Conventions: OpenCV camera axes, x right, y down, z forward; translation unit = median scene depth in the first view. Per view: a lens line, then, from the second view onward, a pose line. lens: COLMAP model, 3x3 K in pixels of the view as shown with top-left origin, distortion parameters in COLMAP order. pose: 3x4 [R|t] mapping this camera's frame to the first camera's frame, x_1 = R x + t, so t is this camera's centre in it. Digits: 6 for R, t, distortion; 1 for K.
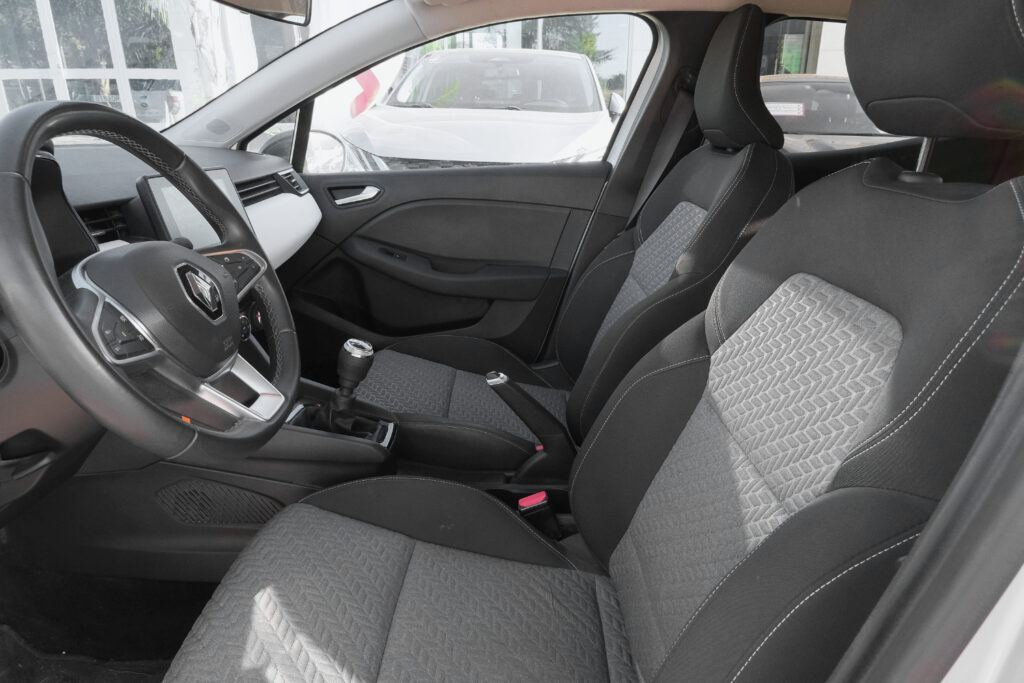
lens RADIAL K [[662.2, 0, 513.1], [0, 662.2, 319.0], [0, 0, 1]] dist [0.023604, -0.001265]
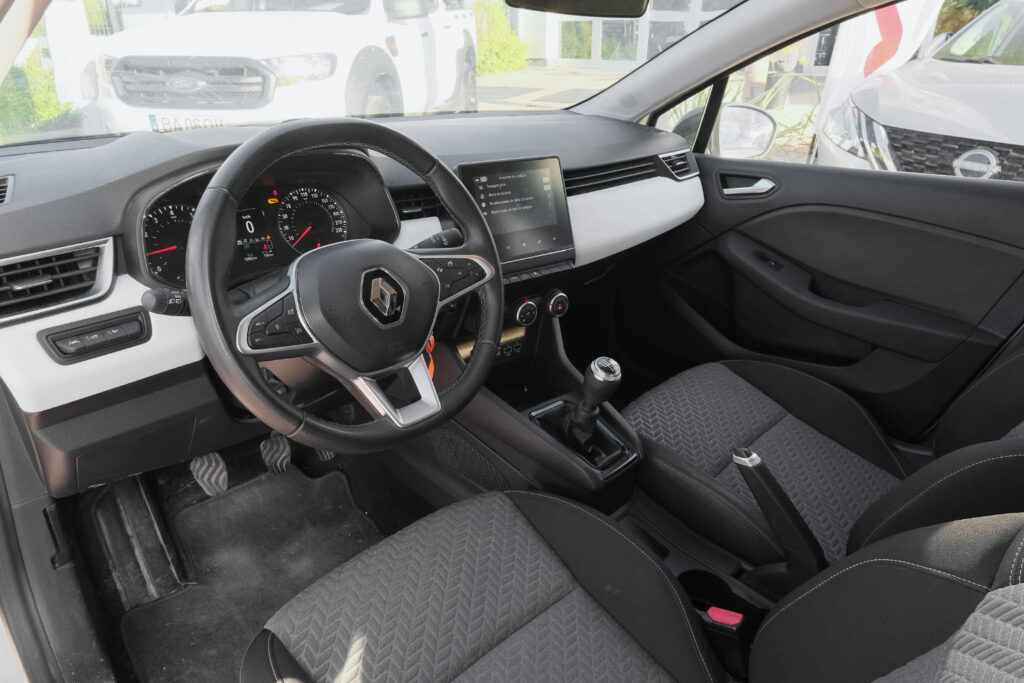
lens RADIAL K [[653.4, 0, 523.8], [0, 653.4, 328.2], [0, 0, 1]] dist [-0.002464, -0.002002]
pose [[0.708994, 0.300139, -0.638157, 0.177008], [-0.229877, 0.953846, 0.193220, -0.111788], [0.666696, 0.009706, 0.745266, 0.156130]]
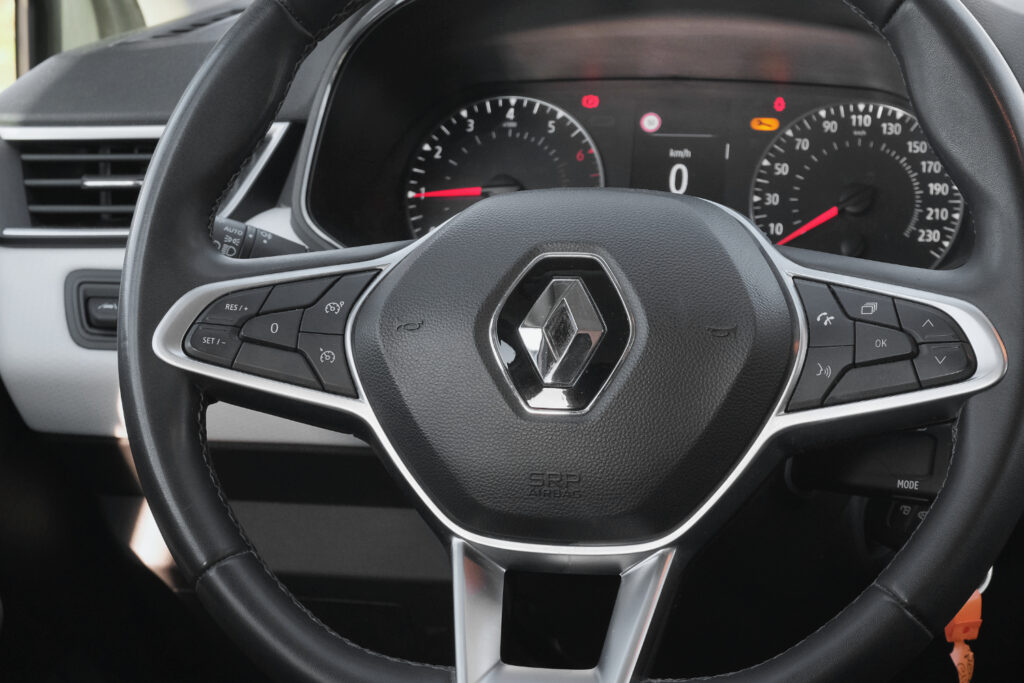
lens RADIAL K [[2082.2, 0, 512.0], [0, 2082.2, 341.5], [0, 0, 1]] dist [-0.056119, 0.001408]
pose [[-0.221996, 0.212303, -0.951654, 0.289403], [-0.271187, 0.924055, 0.269407, -0.151303], [0.936576, 0.317883, -0.147563, 0.494182]]
